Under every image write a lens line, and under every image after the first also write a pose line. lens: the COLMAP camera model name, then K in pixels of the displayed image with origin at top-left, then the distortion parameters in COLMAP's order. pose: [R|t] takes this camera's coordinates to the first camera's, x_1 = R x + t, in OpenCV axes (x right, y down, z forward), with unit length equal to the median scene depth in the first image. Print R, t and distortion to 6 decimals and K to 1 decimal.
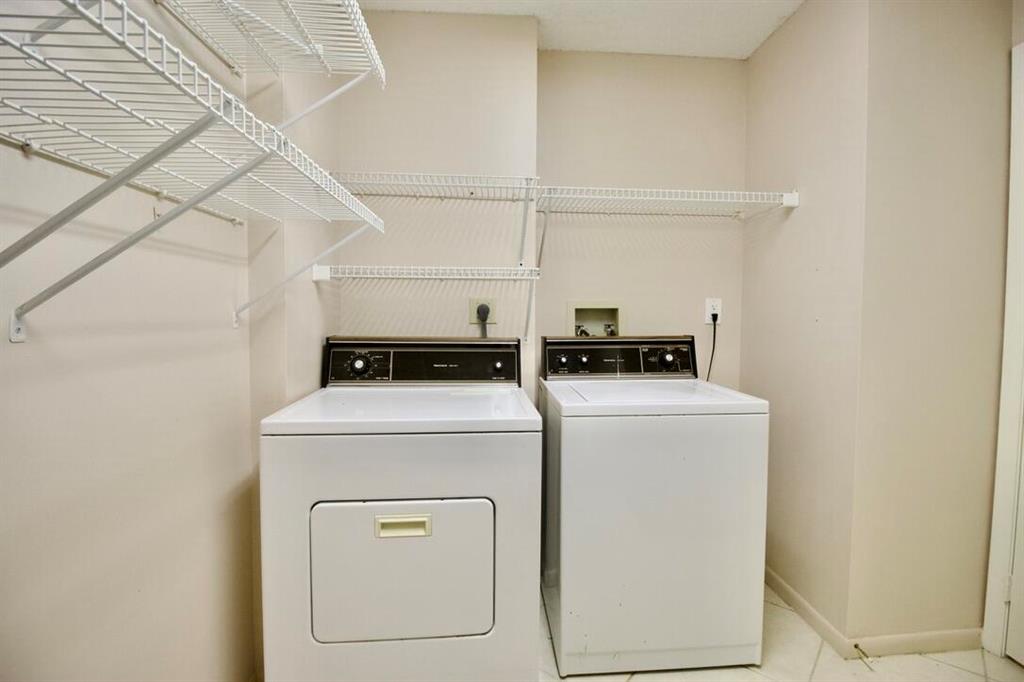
lens RADIAL K [[474.0, 0, 515.2], [0, 474.0, 339.3], [0, 0, 1]] dist [-0.004542, -0.009460]
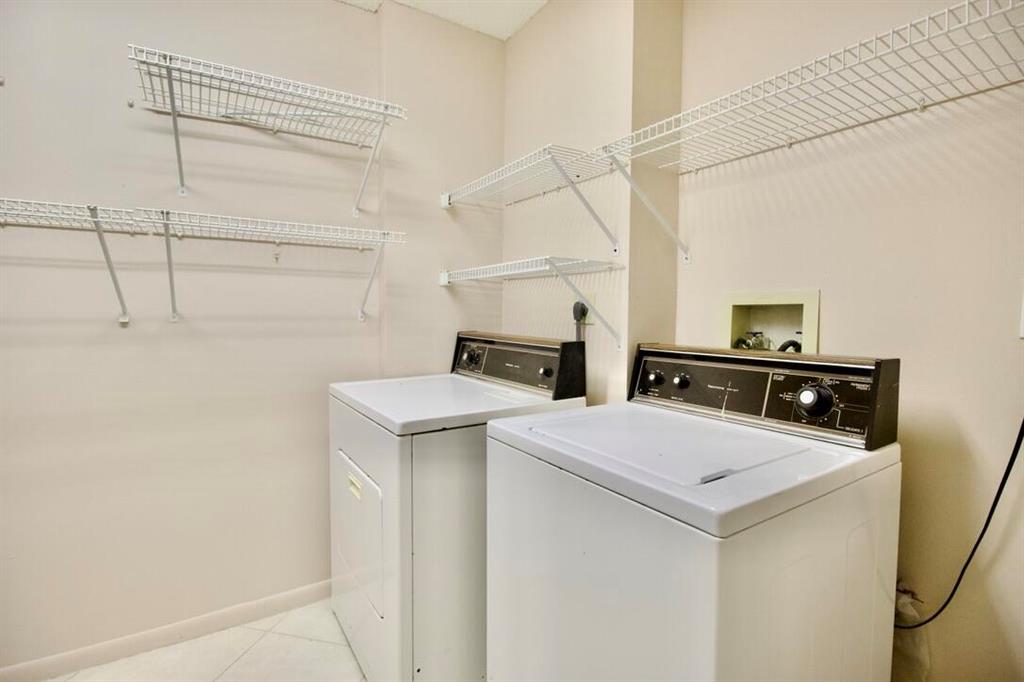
lens RADIAL K [[474.0, 0, 511.3], [0, 474.0, 338.3], [0, 0, 1]] dist [-0.004542, -0.009460]
pose [[0.483330, 0.045327, -0.874264, 0.614570], [-0.055004, 0.998258, 0.021346, -0.018430], [0.873708, 0.037771, 0.484982, 0.464396]]
